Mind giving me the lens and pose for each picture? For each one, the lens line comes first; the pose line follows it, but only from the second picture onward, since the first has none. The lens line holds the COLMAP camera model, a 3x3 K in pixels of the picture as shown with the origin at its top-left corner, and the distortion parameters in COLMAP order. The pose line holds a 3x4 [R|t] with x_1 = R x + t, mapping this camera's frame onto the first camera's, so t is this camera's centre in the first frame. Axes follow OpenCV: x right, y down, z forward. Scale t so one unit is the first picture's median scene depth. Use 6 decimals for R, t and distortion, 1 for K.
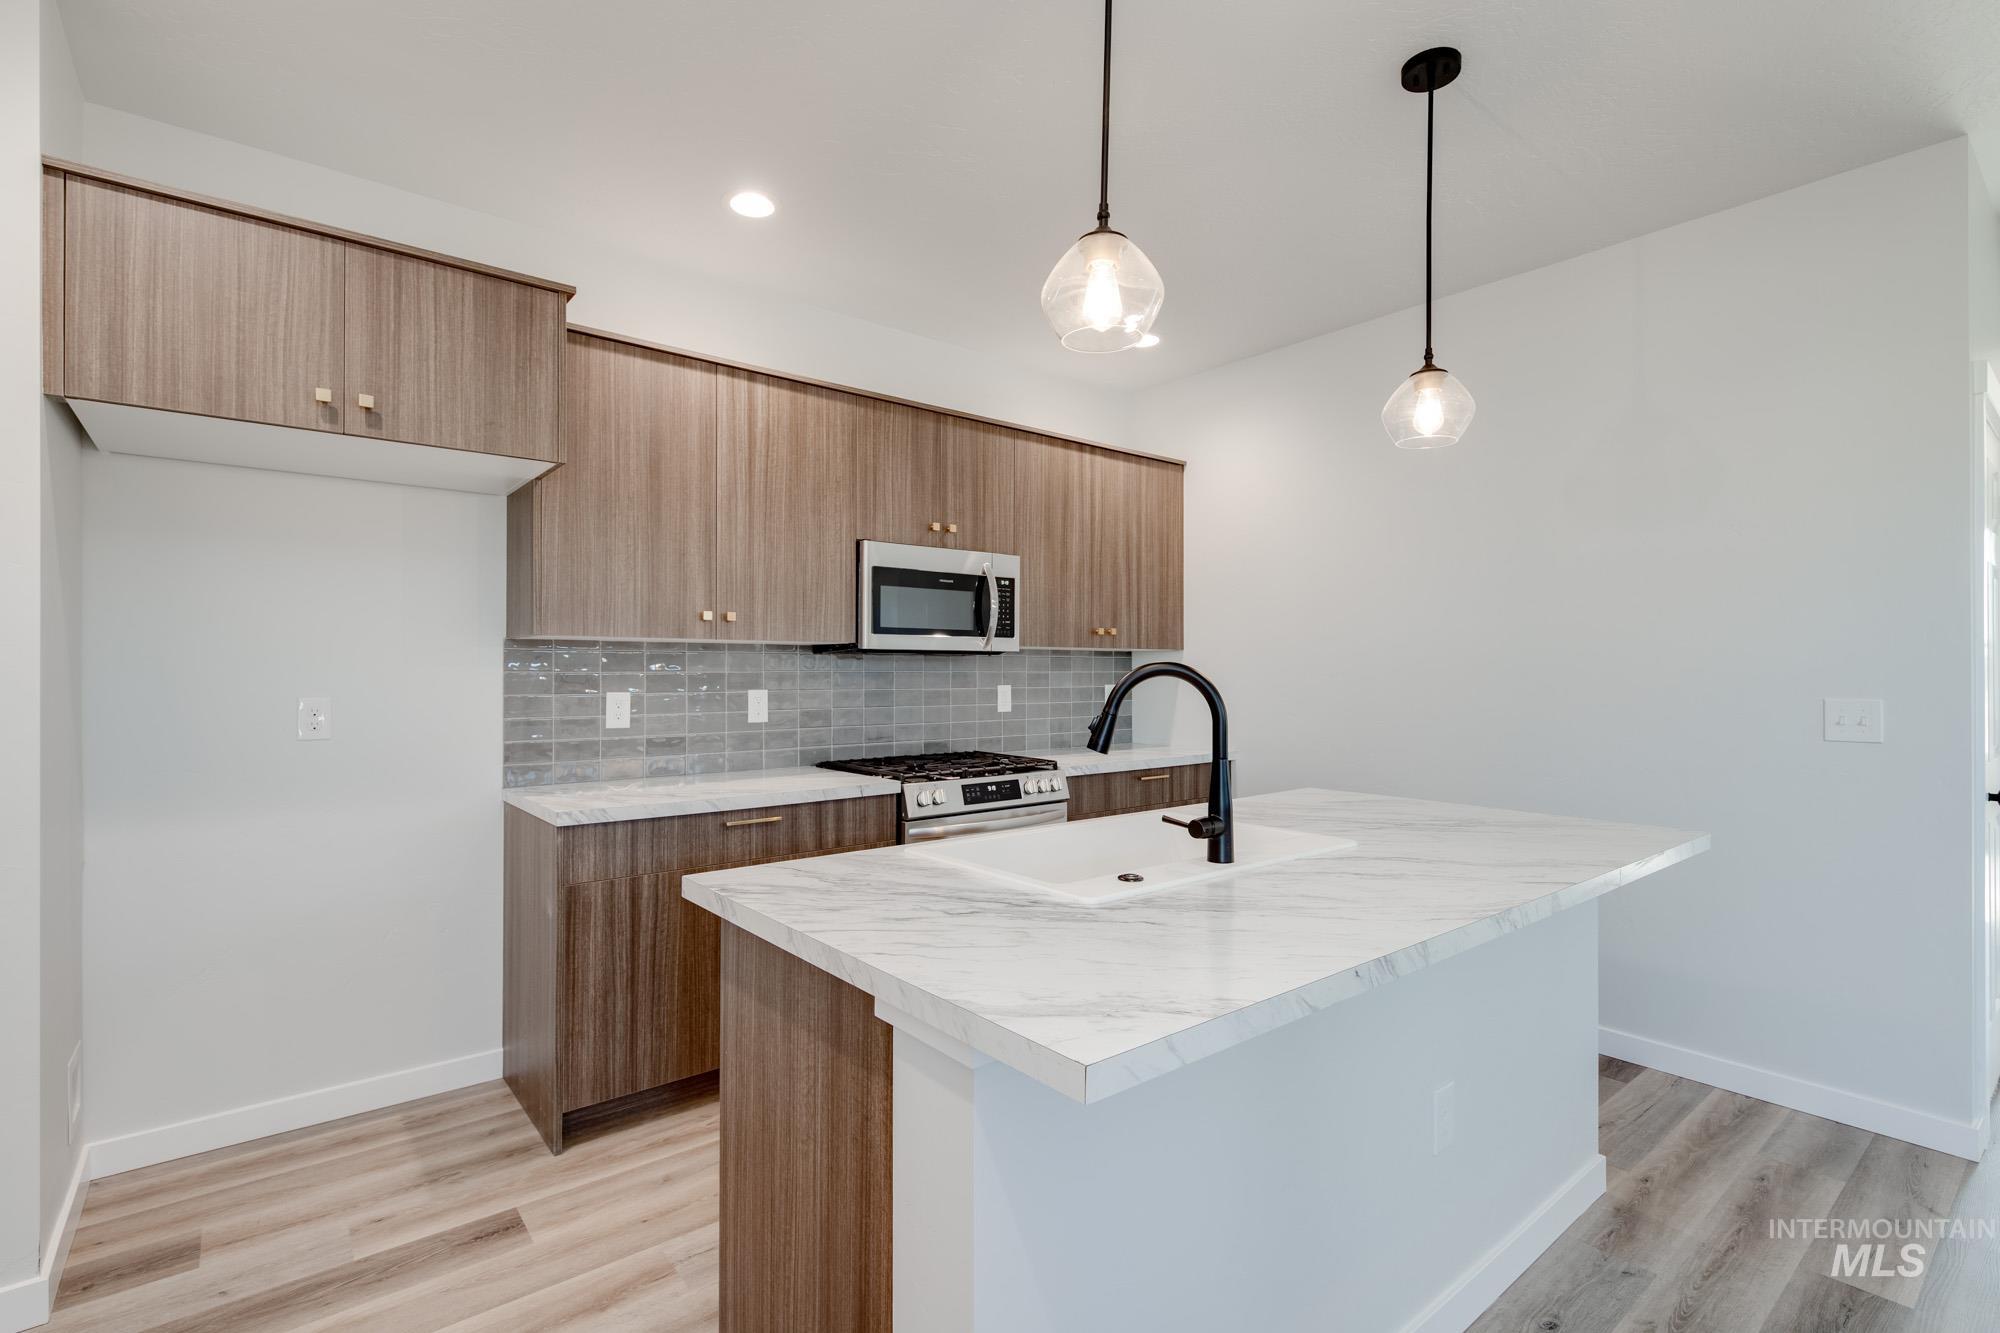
lens RADIAL K [[936.0, 0, 995.5], [0, 936.0, 670.6], [0, 0, 1]] dist [0.017709, -0.012295]
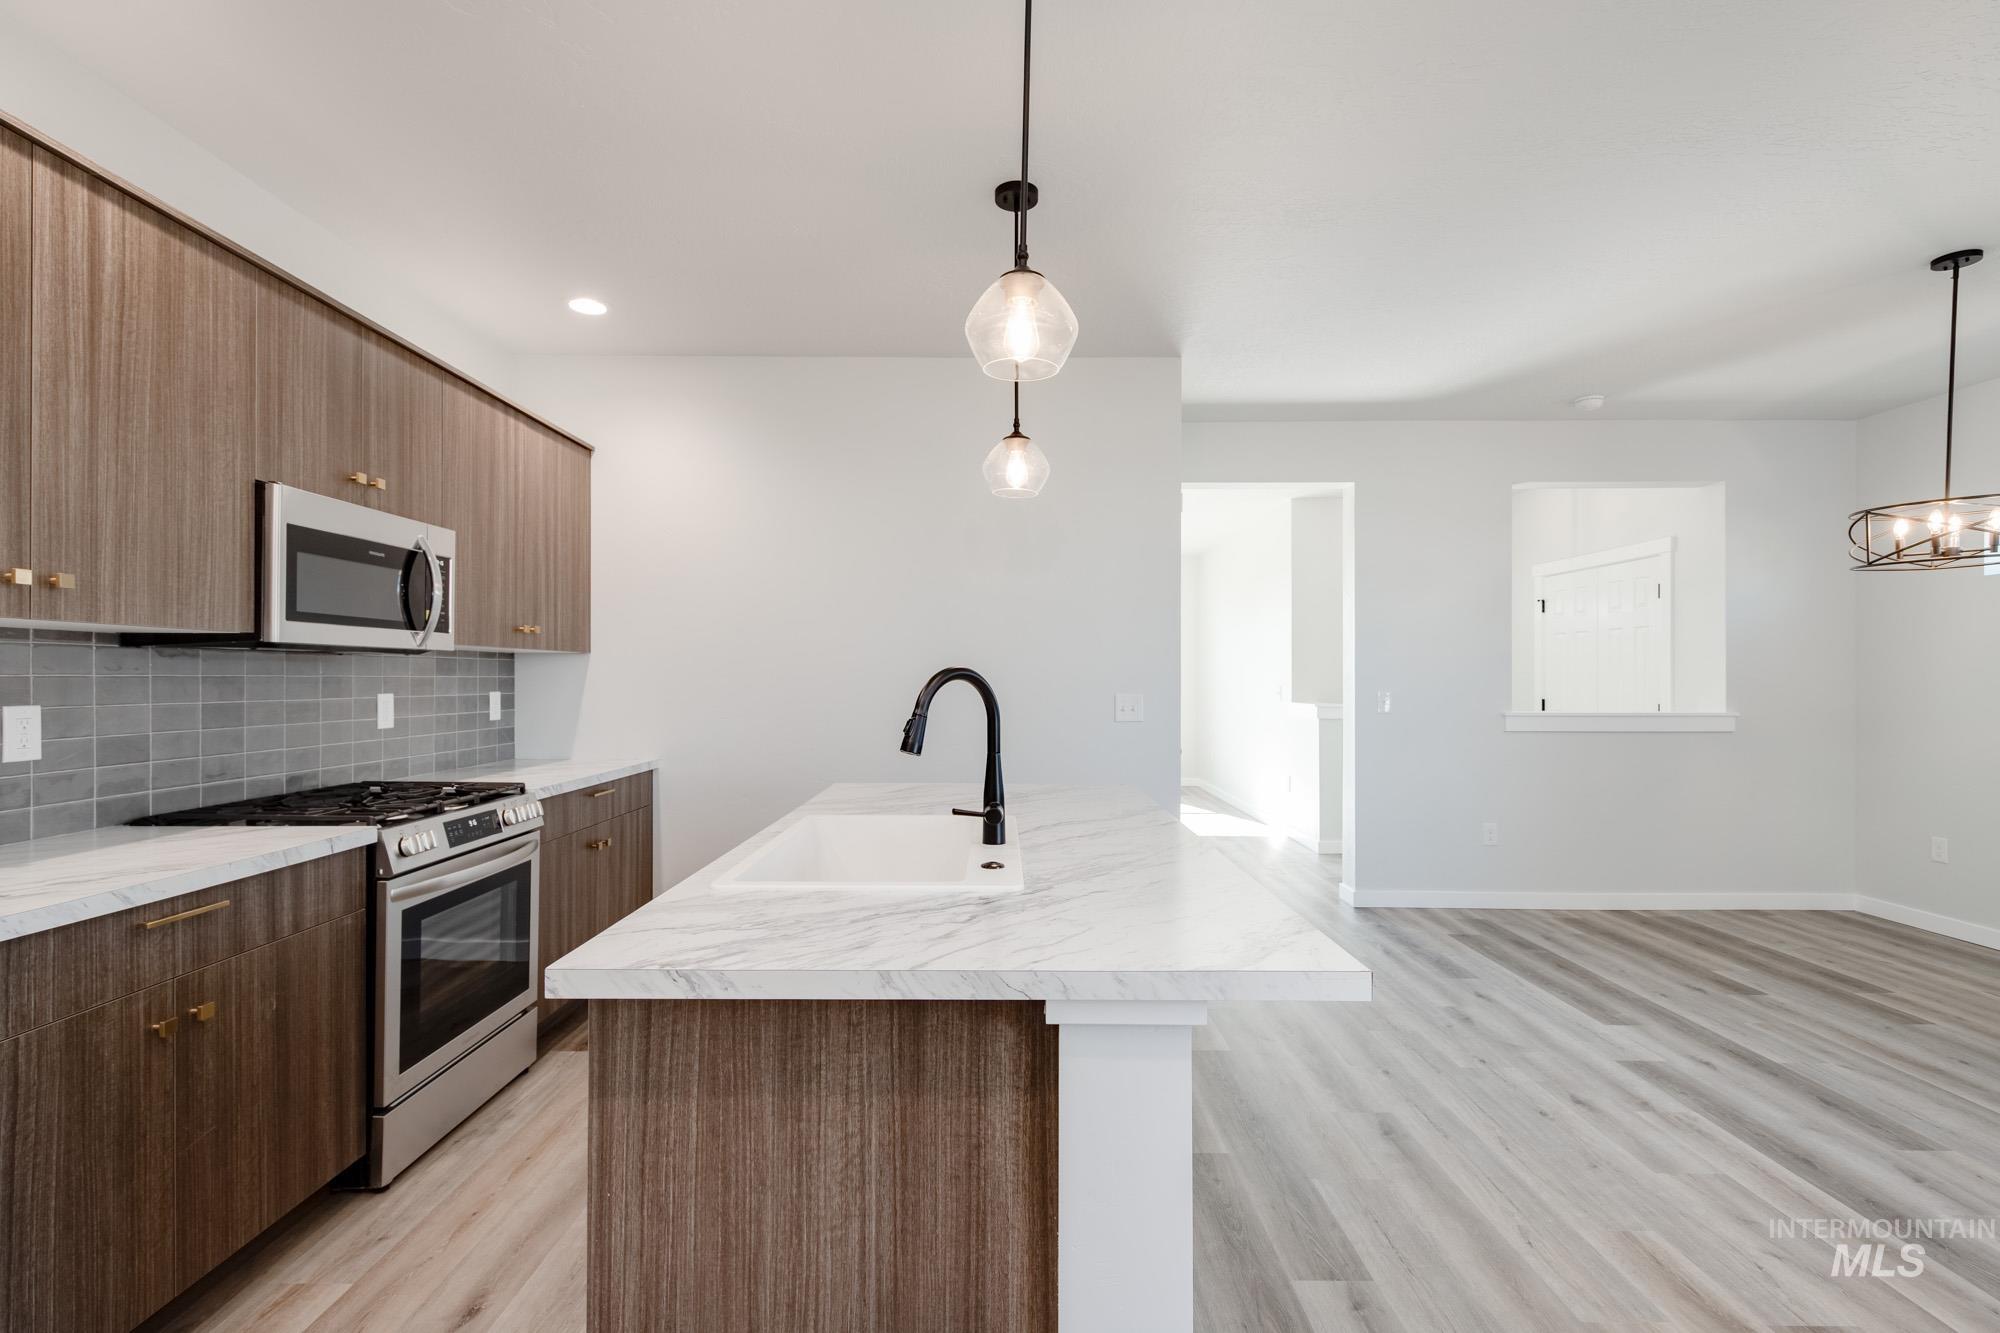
lens RADIAL K [[921.0, 0, 1012.0], [0, 921.0, 680.6], [0, 0, 1]] dist [0.018237, -0.010059]
pose [[0.621517, -0.002215, 0.783397, -0.333907], [-0.001517, 0.999991, 0.004031, 0.001232], [-0.783399, -0.003694, 0.621508, 0.156117]]
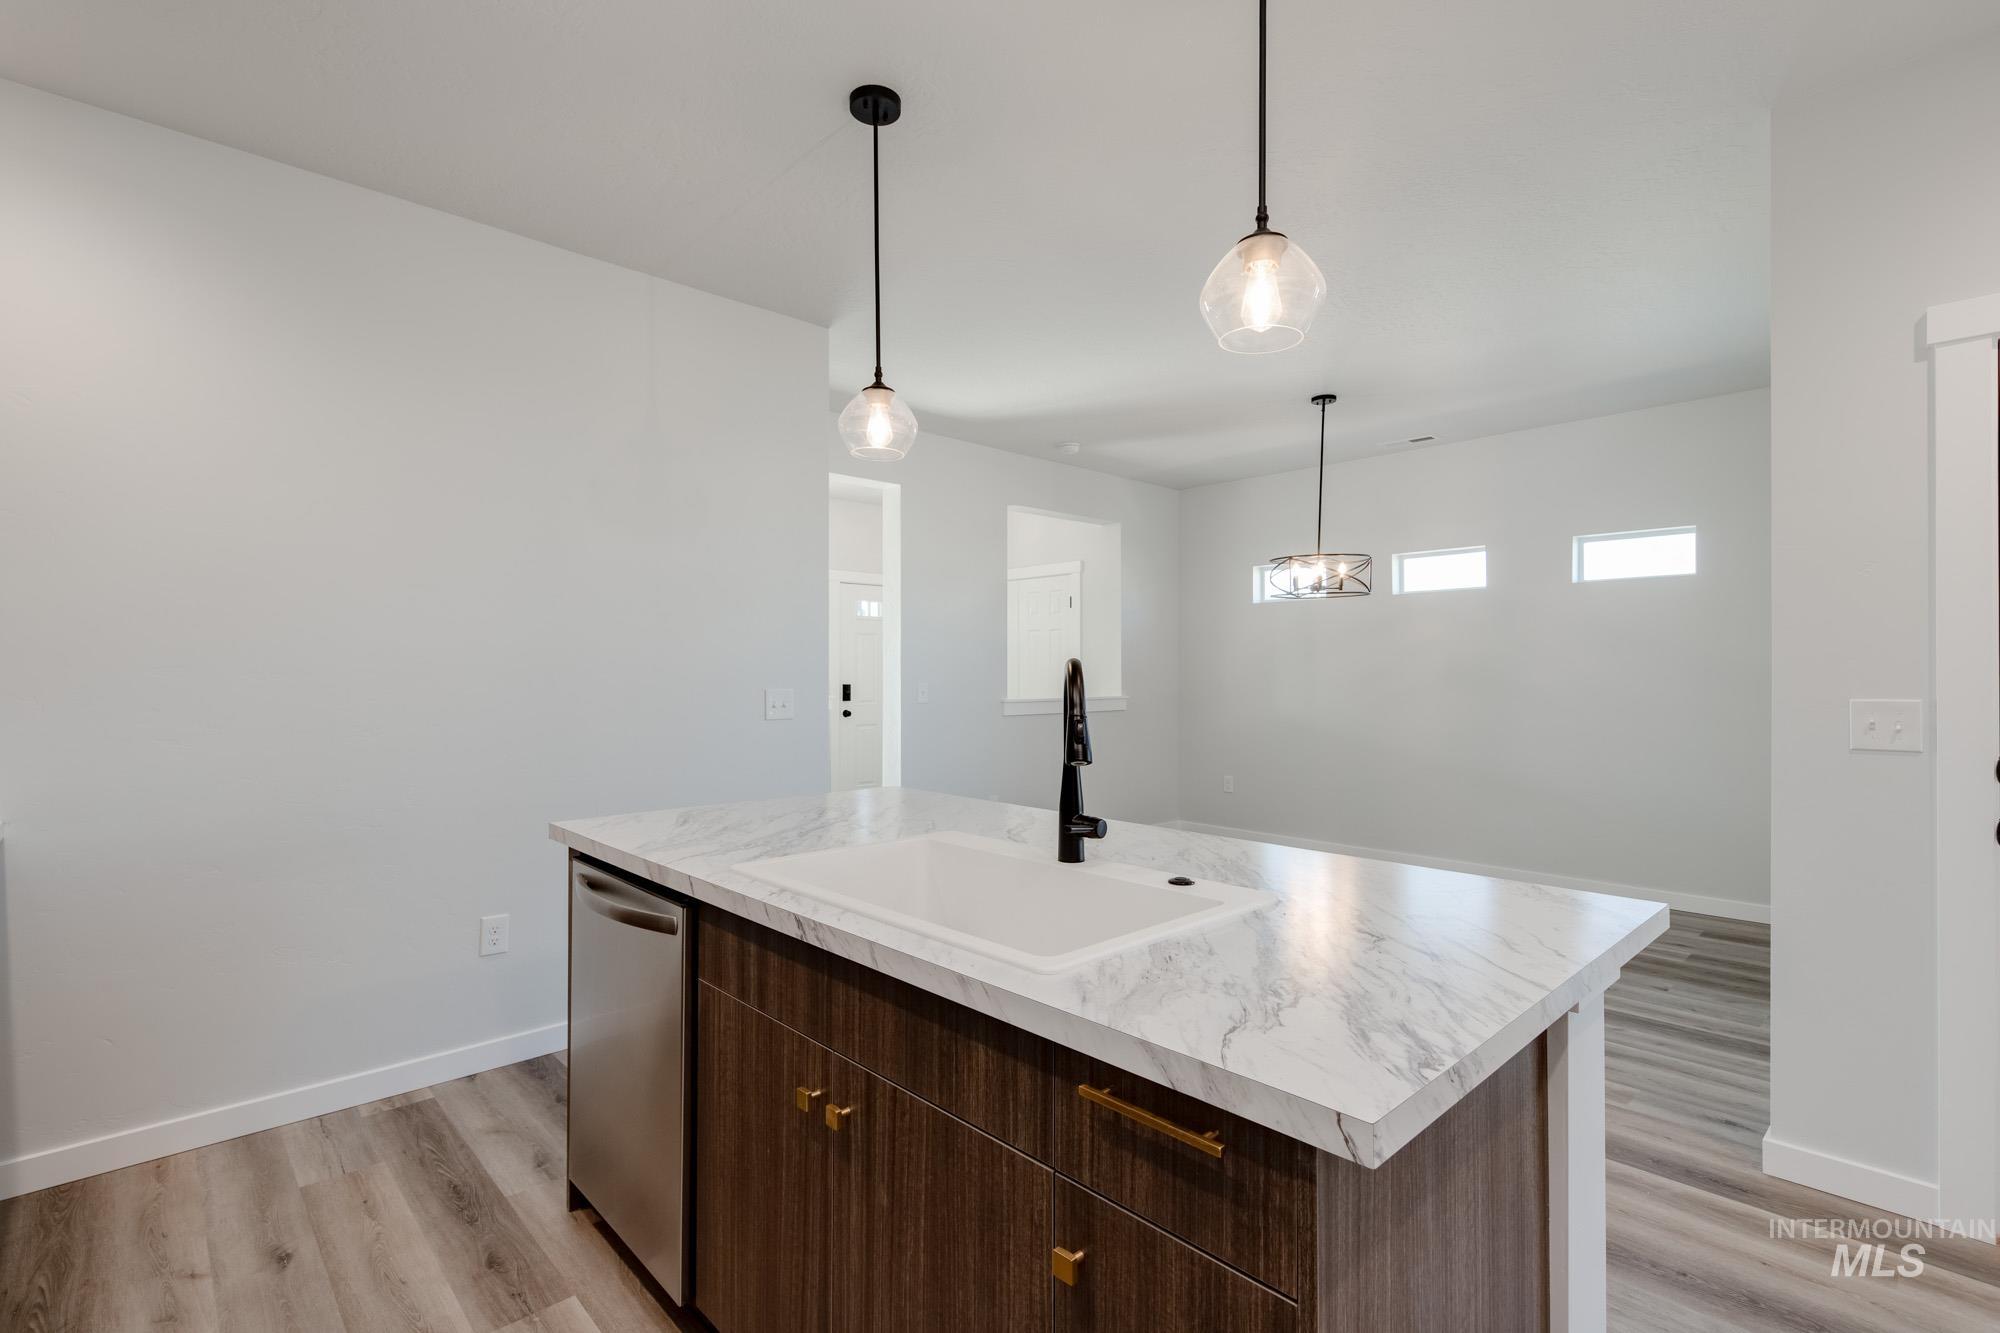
lens RADIAL K [[911.1, 0, 1000.0], [0, 911.1, 666.5], [0, 0, 1]] dist [-0.001049, -0.000075]
pose [[-0.076433, 0.004229, 0.997066, -0.383105], [-0.000464, 0.999991, -0.004277, 0.001937], [-0.997075, -0.000789, -0.076430, 0.617625]]
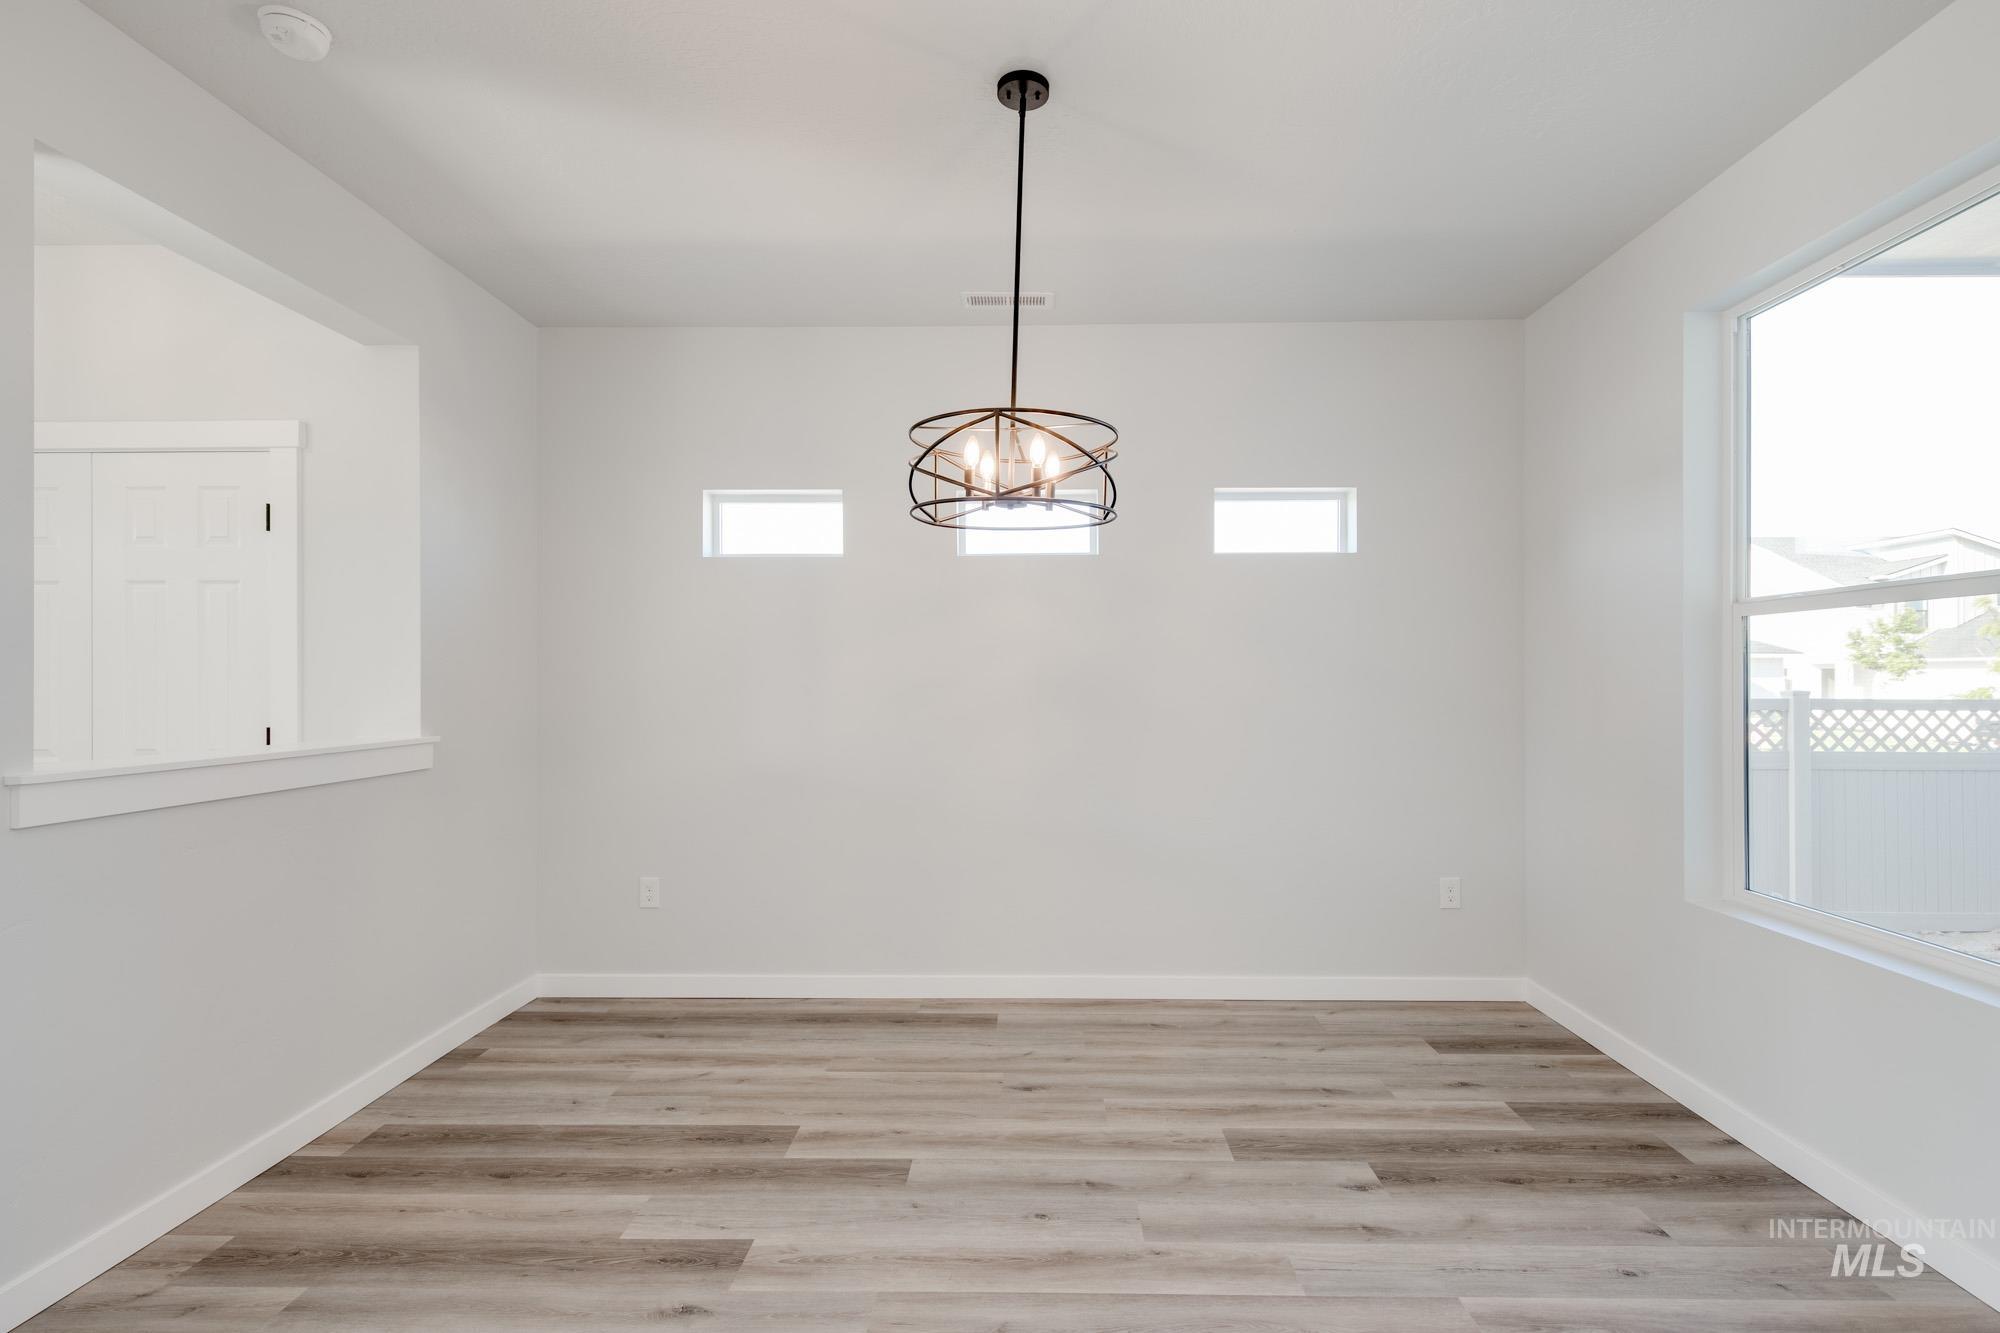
lens RADIAL K [[921.0, 0, 1012.0], [0, 921.0, 680.6], [0, 0, 1]] dist [0.018237, -0.010059]
pose [[-0.763853, 0.003153, 0.645383, 0.597802], [0.001113, 0.999993, -0.003569, 0.006424], [-0.645390, -0.002008, -0.763851, 0.513496]]
